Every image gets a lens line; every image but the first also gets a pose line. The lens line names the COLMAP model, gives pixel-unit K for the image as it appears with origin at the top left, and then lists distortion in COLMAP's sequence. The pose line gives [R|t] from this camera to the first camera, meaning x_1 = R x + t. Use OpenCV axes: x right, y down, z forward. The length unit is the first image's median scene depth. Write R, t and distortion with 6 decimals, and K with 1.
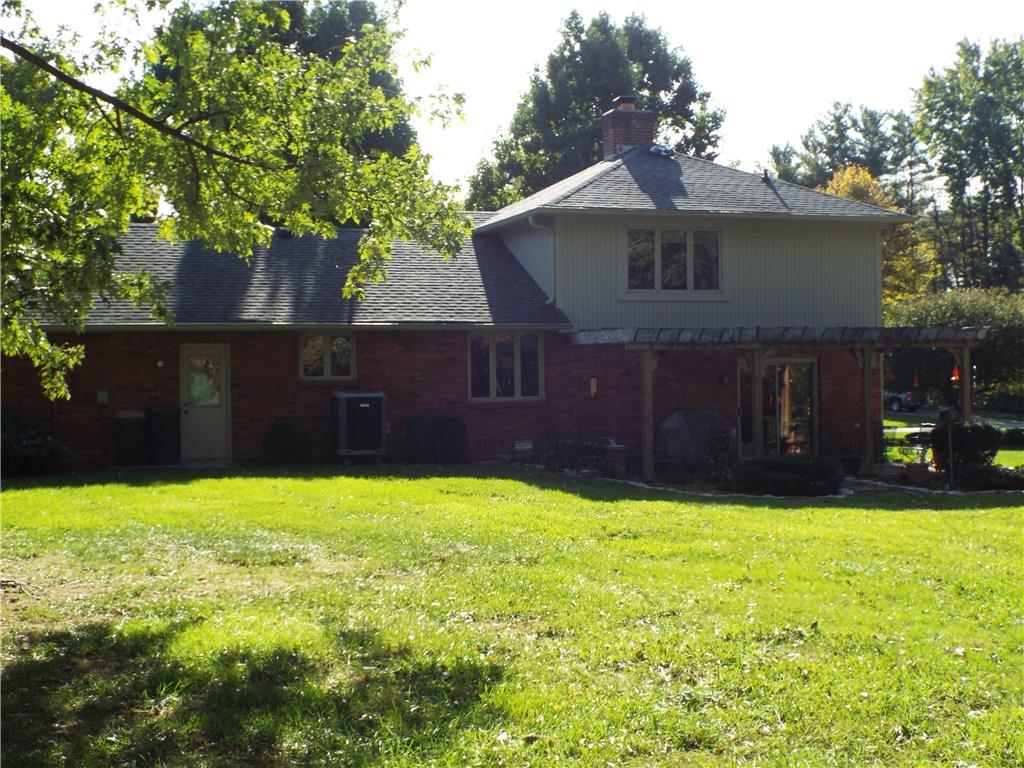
lens RADIAL K [[1392.3, 0, 519.0], [0, 1392.3, 418.0], [0, 0, 1]] dist [0.115886, 0.000000]
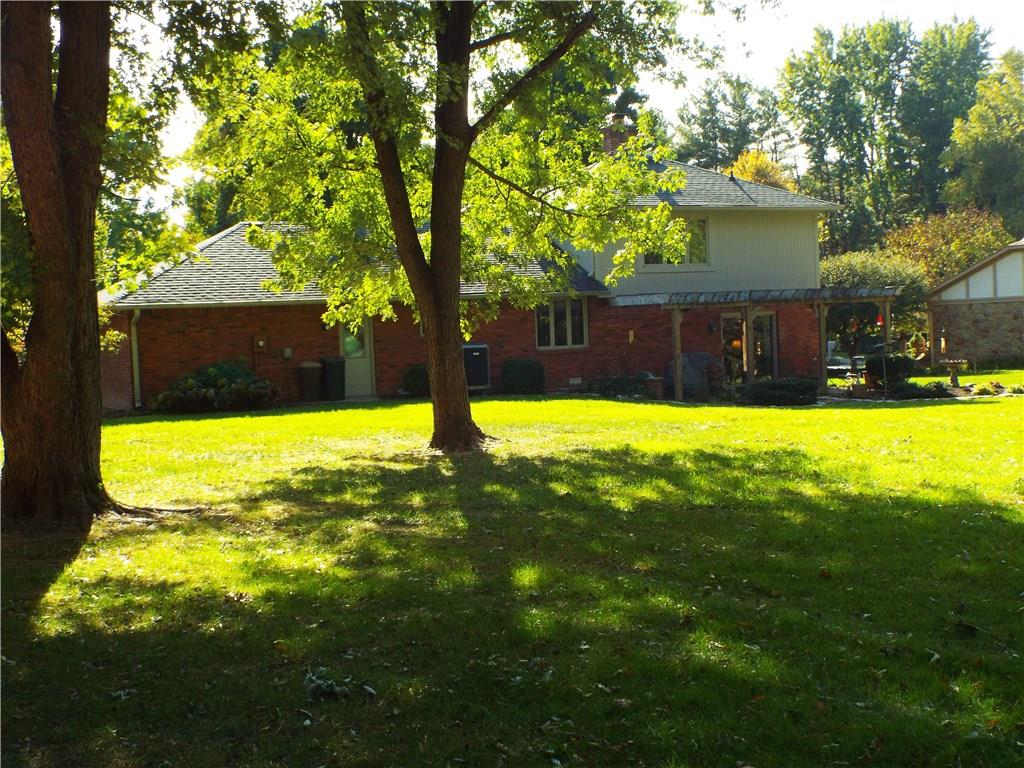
lens RADIAL K [[1392.3, 0, 511.8], [0, 1392.3, 382.5], [0, 0, 1]] dist [0.115886, 0.000000]
pose [[0.994373, -0.029083, 0.101865, -0.051902], [0.028491, 0.999568, 0.007259, 0.002569], [-0.102032, -0.004316, 0.994772, -0.091685]]
